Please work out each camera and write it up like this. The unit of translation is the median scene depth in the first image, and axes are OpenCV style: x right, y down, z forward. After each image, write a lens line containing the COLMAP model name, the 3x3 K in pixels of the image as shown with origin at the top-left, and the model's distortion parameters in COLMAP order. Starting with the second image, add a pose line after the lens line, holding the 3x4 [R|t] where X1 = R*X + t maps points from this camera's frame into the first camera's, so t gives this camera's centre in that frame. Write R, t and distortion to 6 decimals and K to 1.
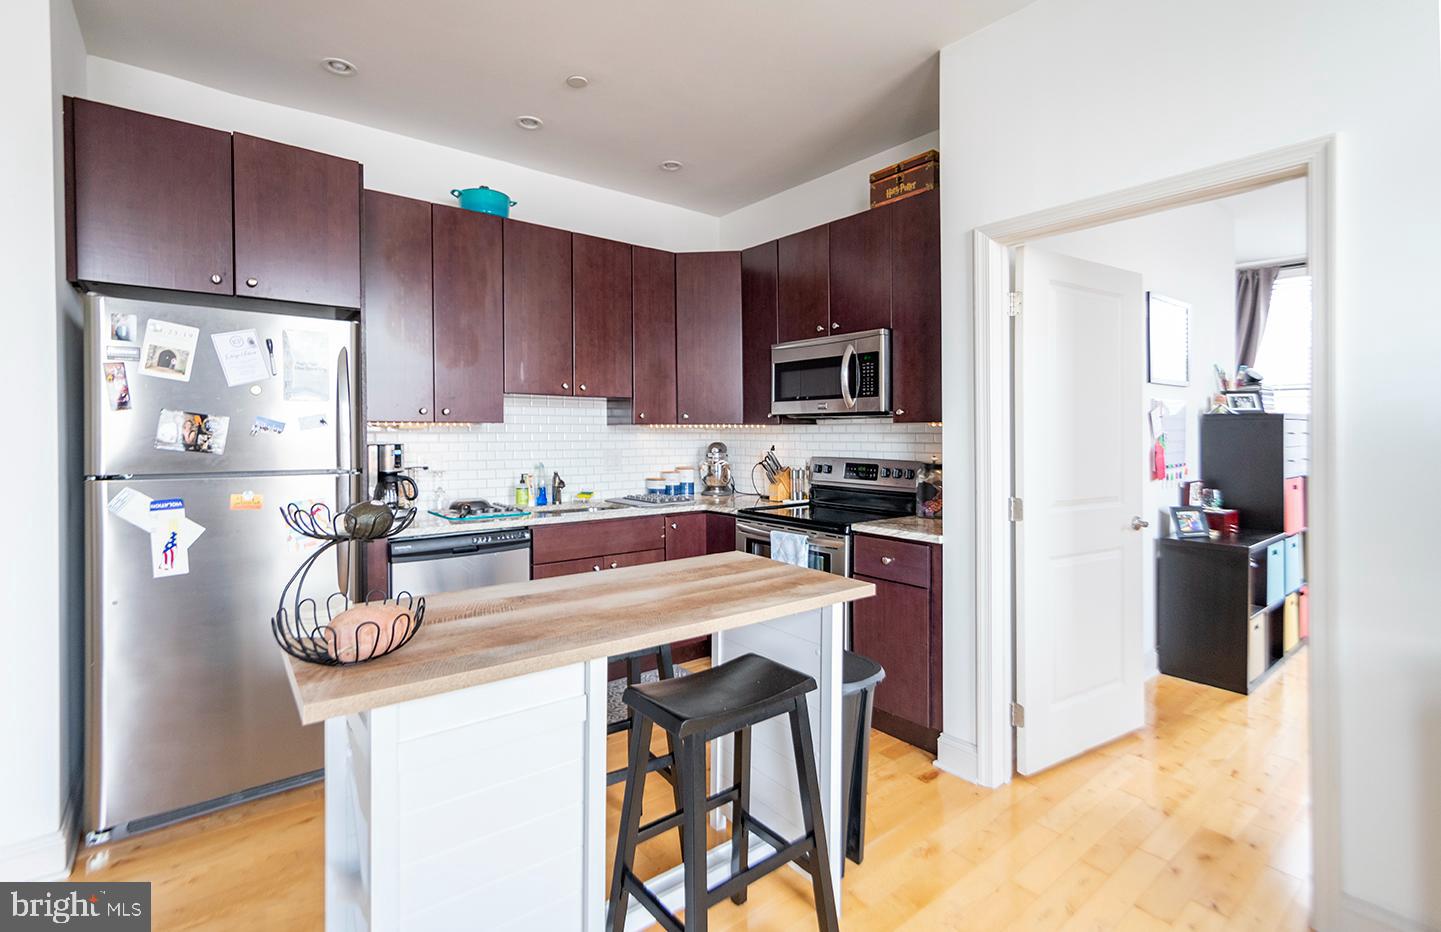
lens RADIAL K [[659.9, 0, 715.8], [0, 659.9, 445.9], [0, 0, 1]] dist [0.000553, 0.000005]
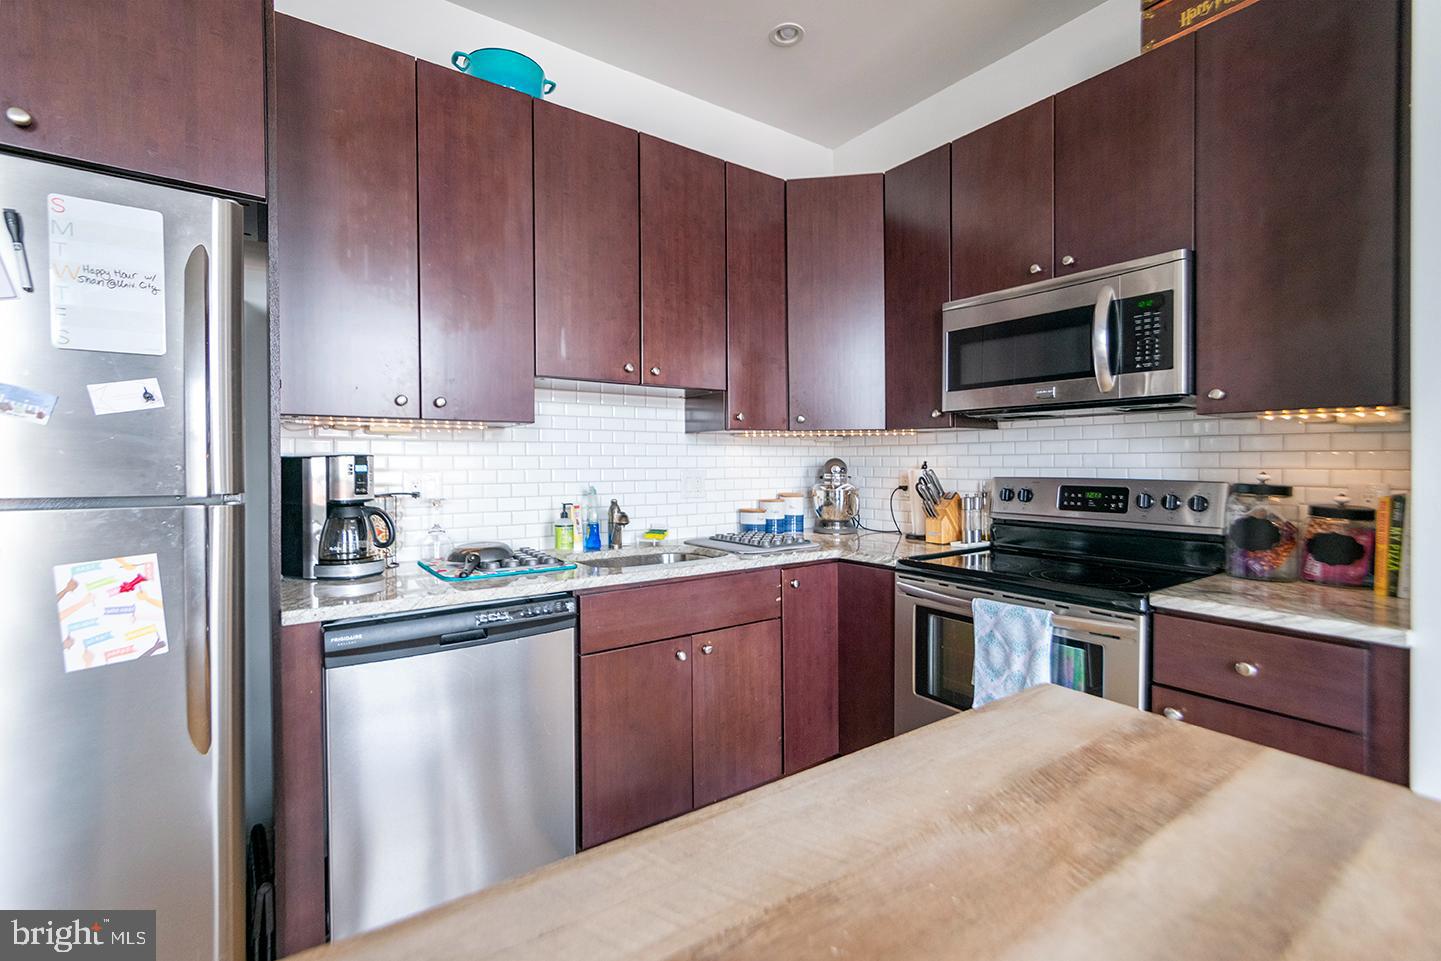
lens RADIAL K [[652.0, 0, 722.3], [0, 652.0, 465.5], [0, 0, 1]] dist [0.003119, 0.001179]
pose [[0.998396, -0.004542, -0.056443, -0.102992], [0.003740, 0.999891, -0.014310, 0.014970], [0.056502, 0.014076, 0.998303, 0.373650]]
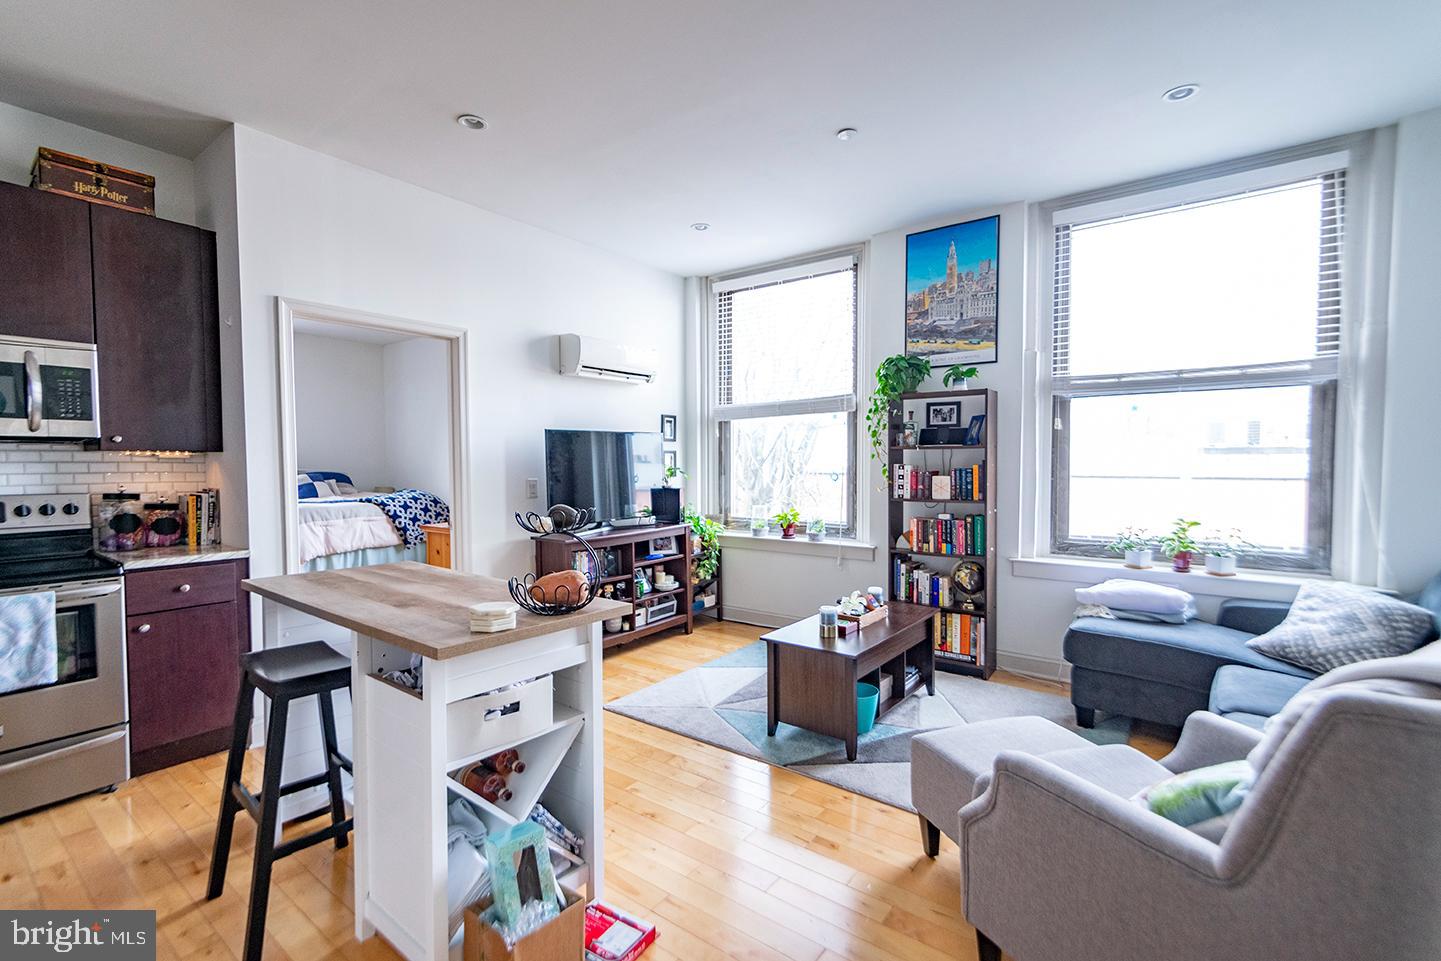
lens RADIAL K [[652.0, 0, 716.7], [0, 652.0, 485.1], [0, 0, 1]] dist [0.003119, 0.001179]
pose [[-0.233052, -0.040716, 0.971612, -0.725238], [0.026959, 0.998469, 0.048308, -0.007227], [-0.972091, 0.037452, -0.231597, 0.359339]]
